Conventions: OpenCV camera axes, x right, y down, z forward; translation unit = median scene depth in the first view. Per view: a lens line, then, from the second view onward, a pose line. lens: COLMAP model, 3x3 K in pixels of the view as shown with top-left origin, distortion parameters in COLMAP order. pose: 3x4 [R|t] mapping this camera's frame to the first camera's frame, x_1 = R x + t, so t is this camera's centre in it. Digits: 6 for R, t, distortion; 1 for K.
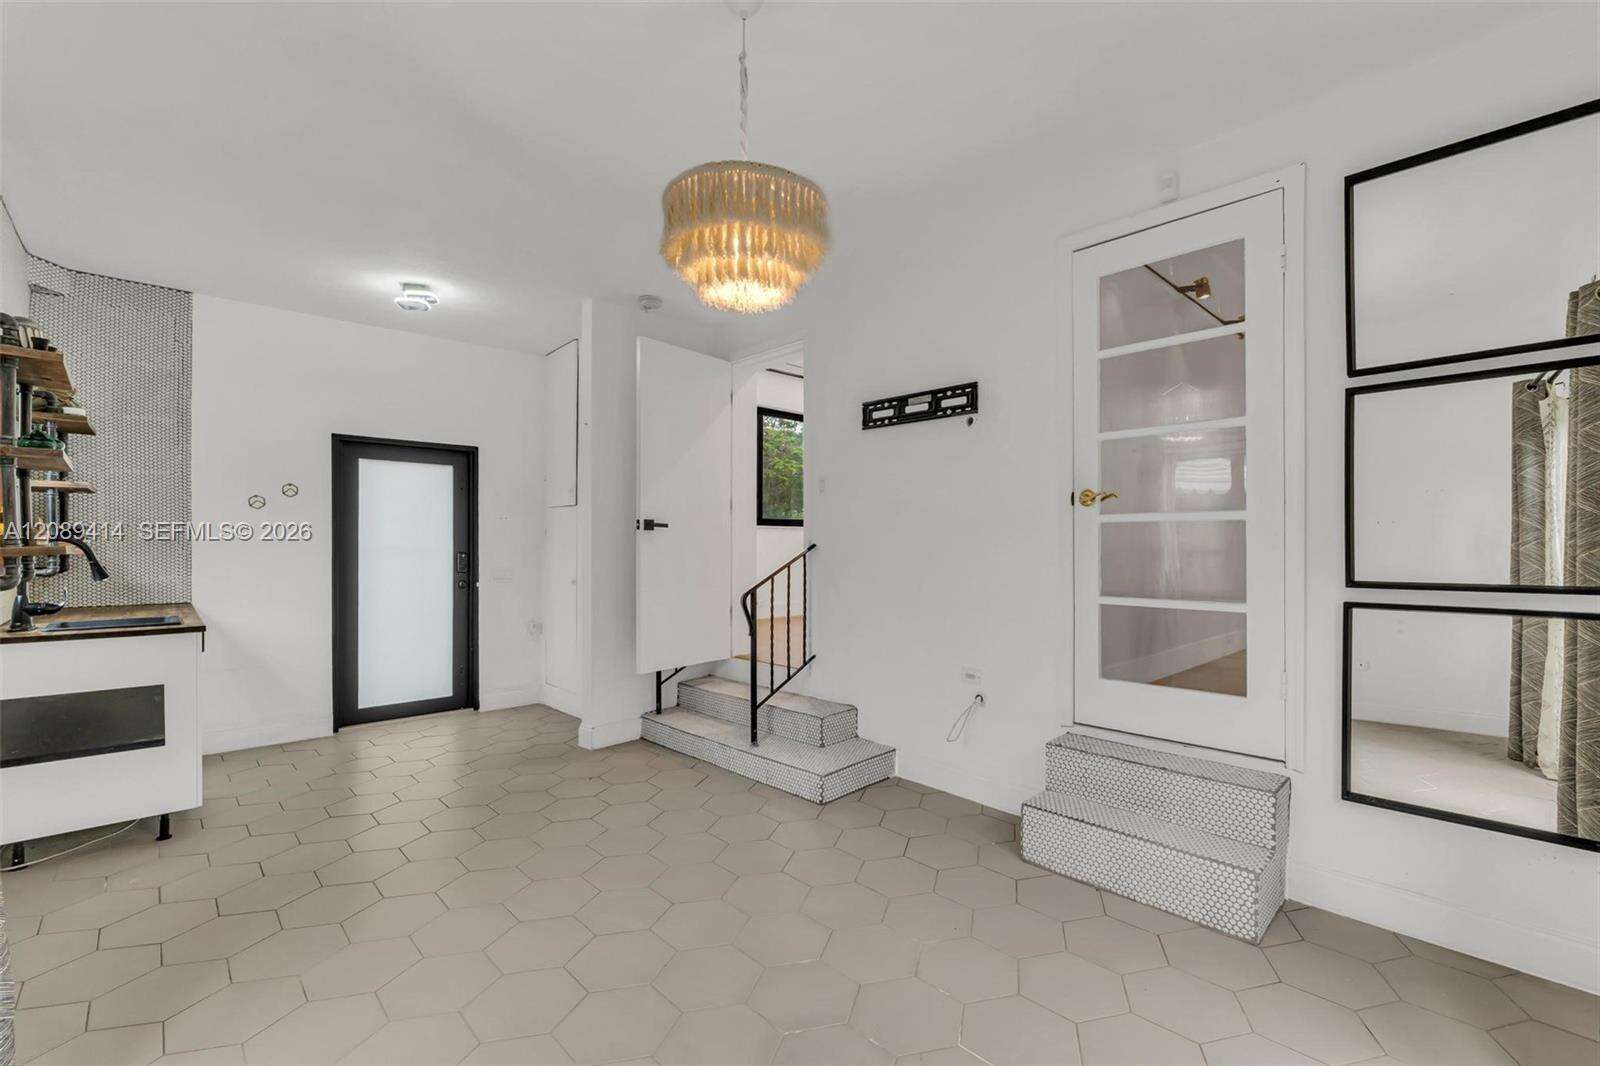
lens RADIAL K [[686.1, 0, 811.2], [0, 686.1, 548.6], [0, 0, 1]] dist [-0.004329, -0.000415]
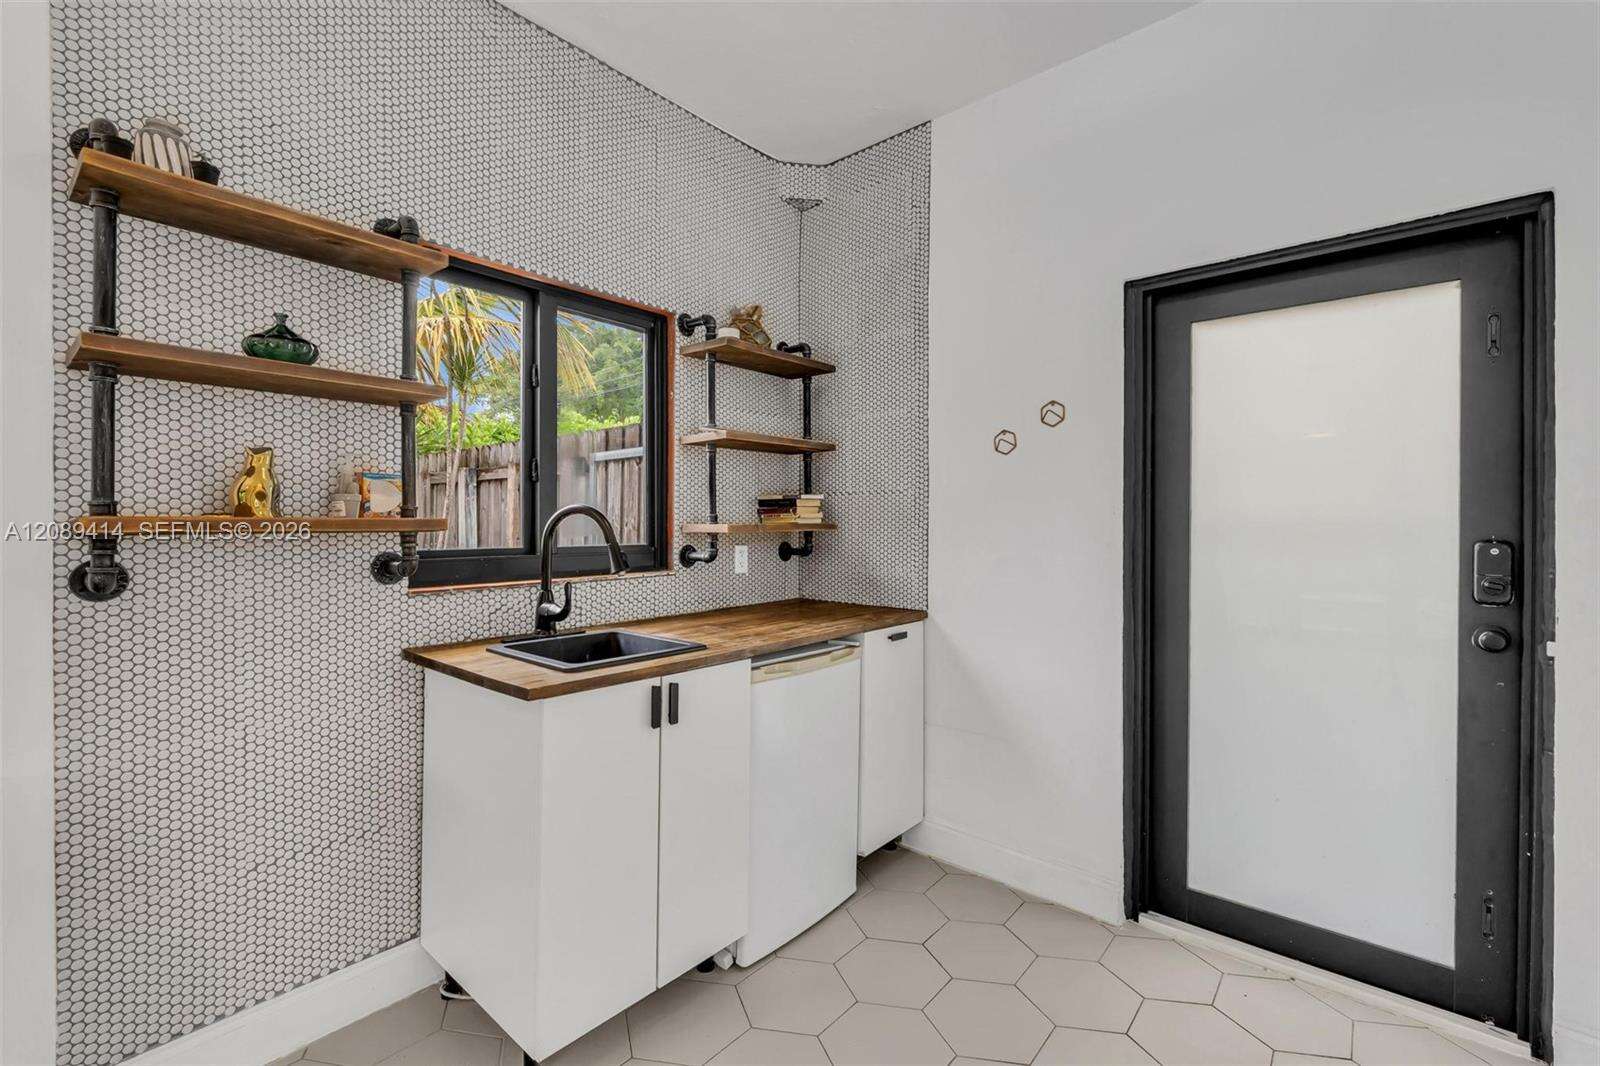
lens RADIAL K [[686.1, 0, 811.7], [0, 686.1, 524.7], [0, 0, 1]] dist [-0.004329, -0.000415]
pose [[0.103656, 0.002452, -0.994610, -0.257144], [-0.005054, 0.999985, 0.001939, -0.001325], [0.994600, 0.004825, 0.103667, 0.745113]]
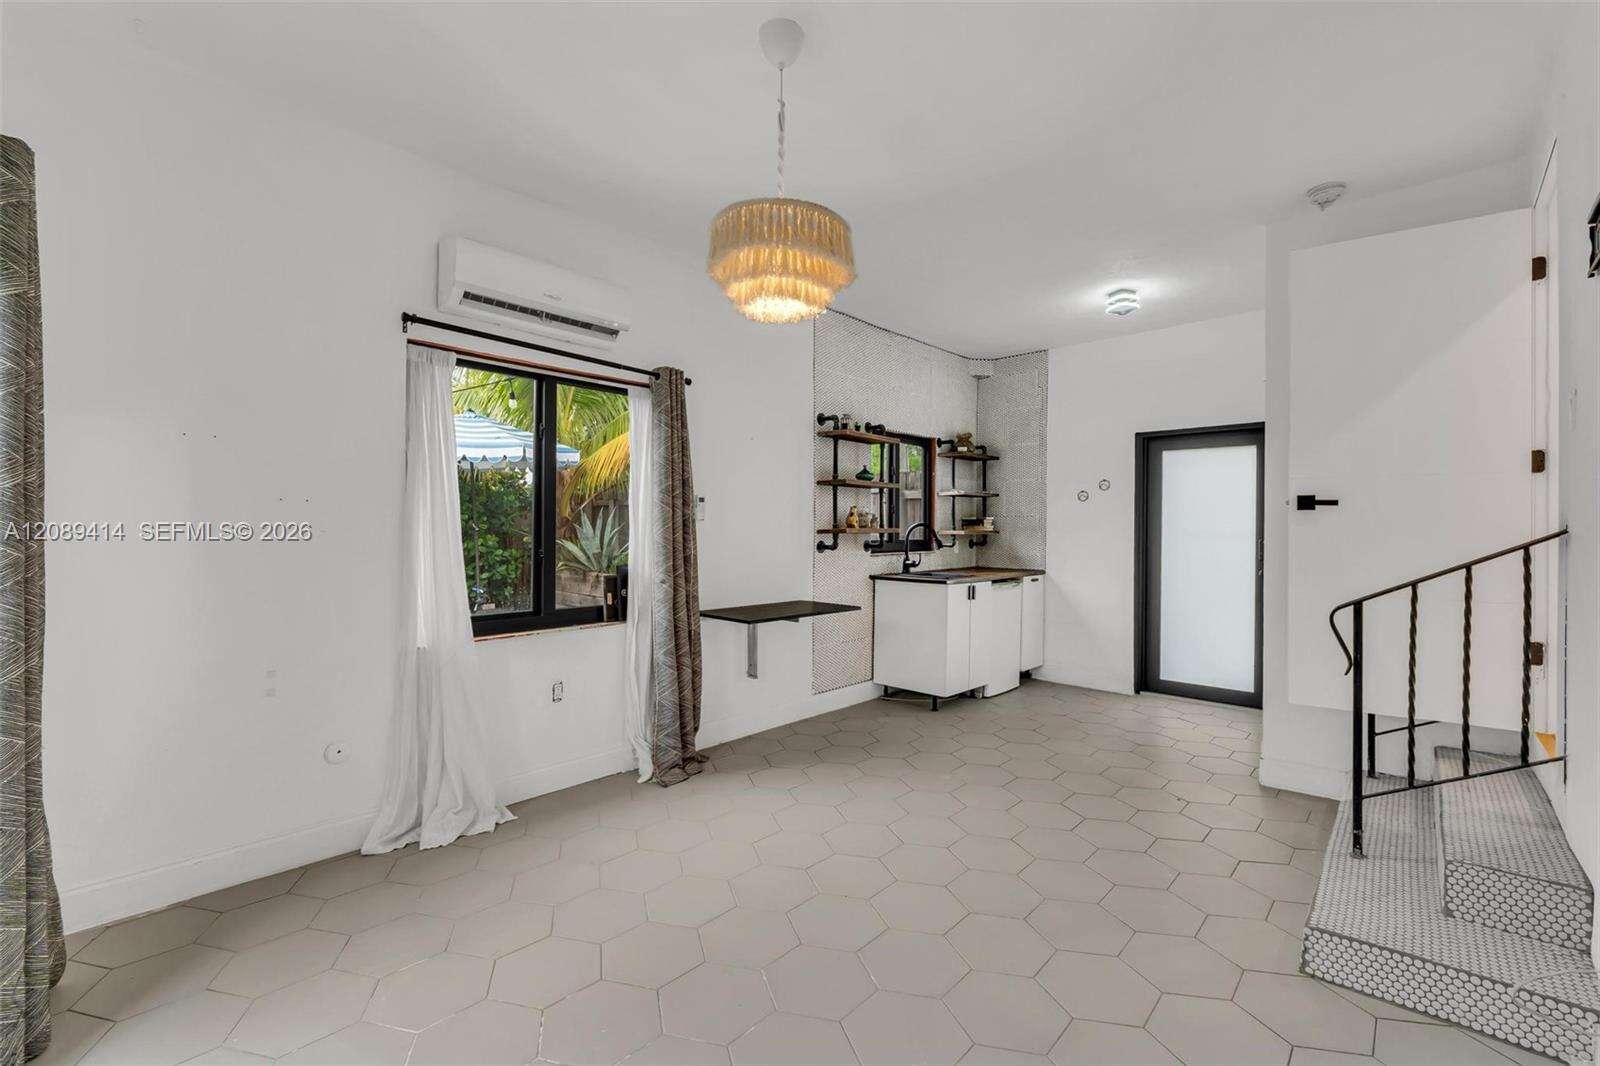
lens RADIAL K [[686.1, 0, 799.2], [0, 686.1, 529.9], [0, 0, 1]] dist [-0.004329, -0.000415]
pose [[0.048056, 0.001661, -0.998843, 0.426144], [-0.011158, 0.999937, 0.001126, -0.000181], [0.998782, 0.011090, 0.048072, 0.385744]]
